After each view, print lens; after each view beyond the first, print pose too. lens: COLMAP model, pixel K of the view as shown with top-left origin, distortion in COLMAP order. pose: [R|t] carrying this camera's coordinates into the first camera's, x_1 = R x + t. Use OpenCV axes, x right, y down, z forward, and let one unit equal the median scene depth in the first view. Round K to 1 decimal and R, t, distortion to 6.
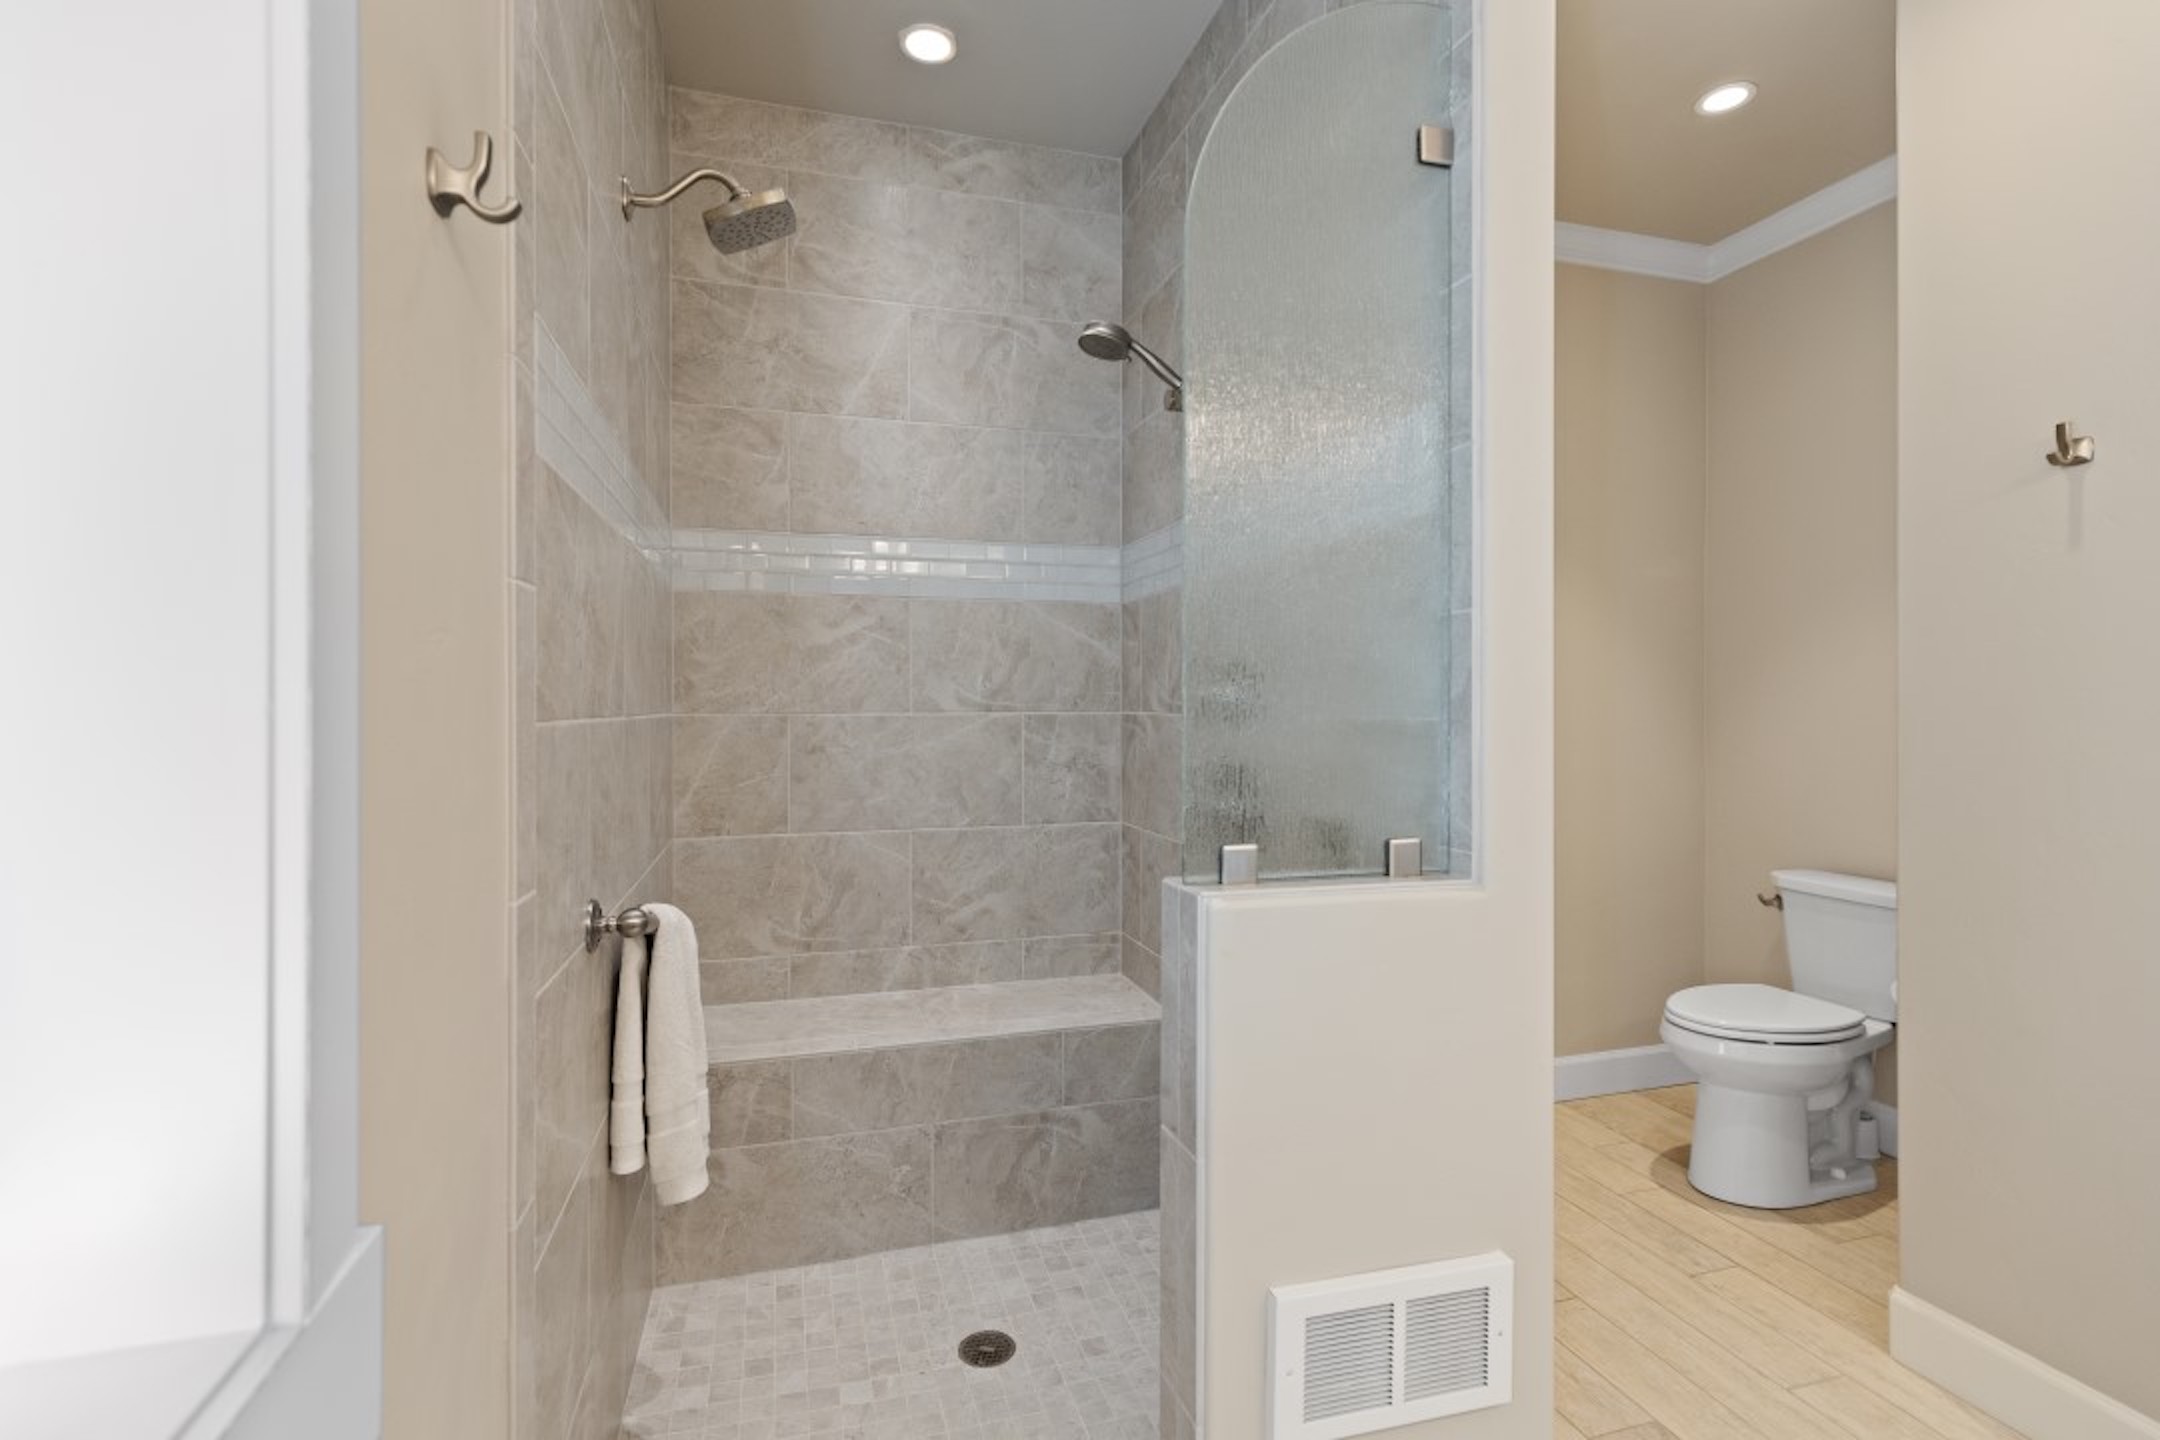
lens RADIAL K [[984.7, 0, 1075.4], [0, 984.7, 705.4], [0, 0, 1]] dist [-0.000919, -0.001015]
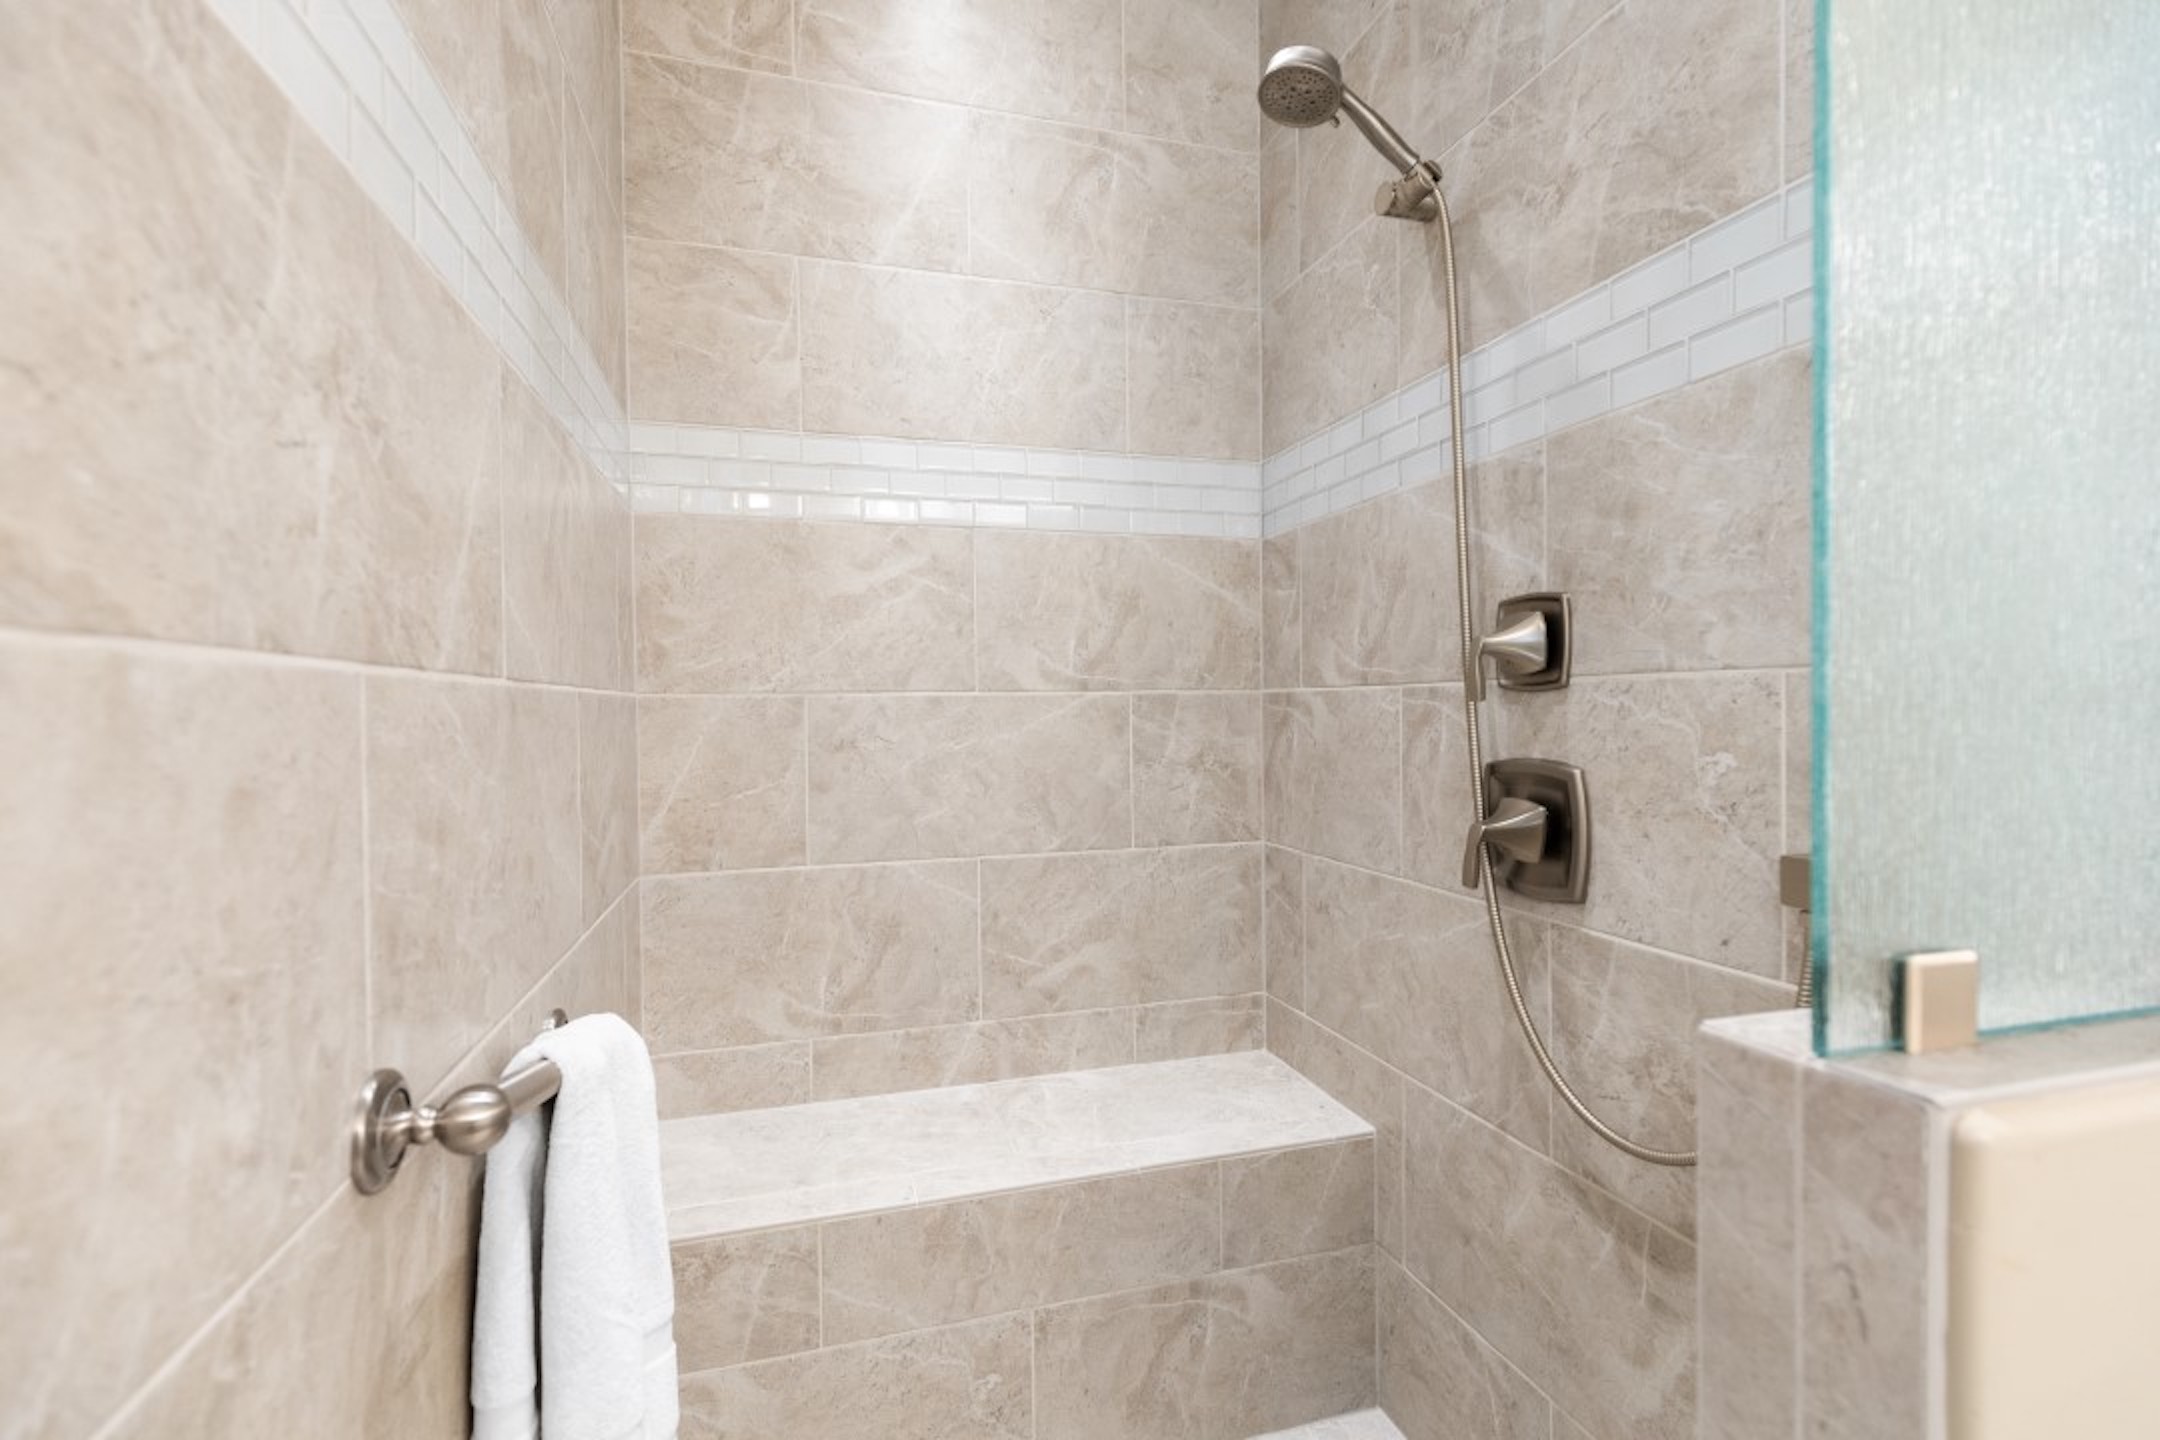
lens RADIAL K [[984.7, 0, 1083.1], [0, 984.7, 724.6], [0, 0, 1]] dist [-0.000919, -0.001015]
pose [[0.999949, -0.009444, -0.003496, -0.092034], [0.009506, 0.999790, 0.018177, 0.019450], [0.003323, -0.018209, 0.999829, 0.304121]]
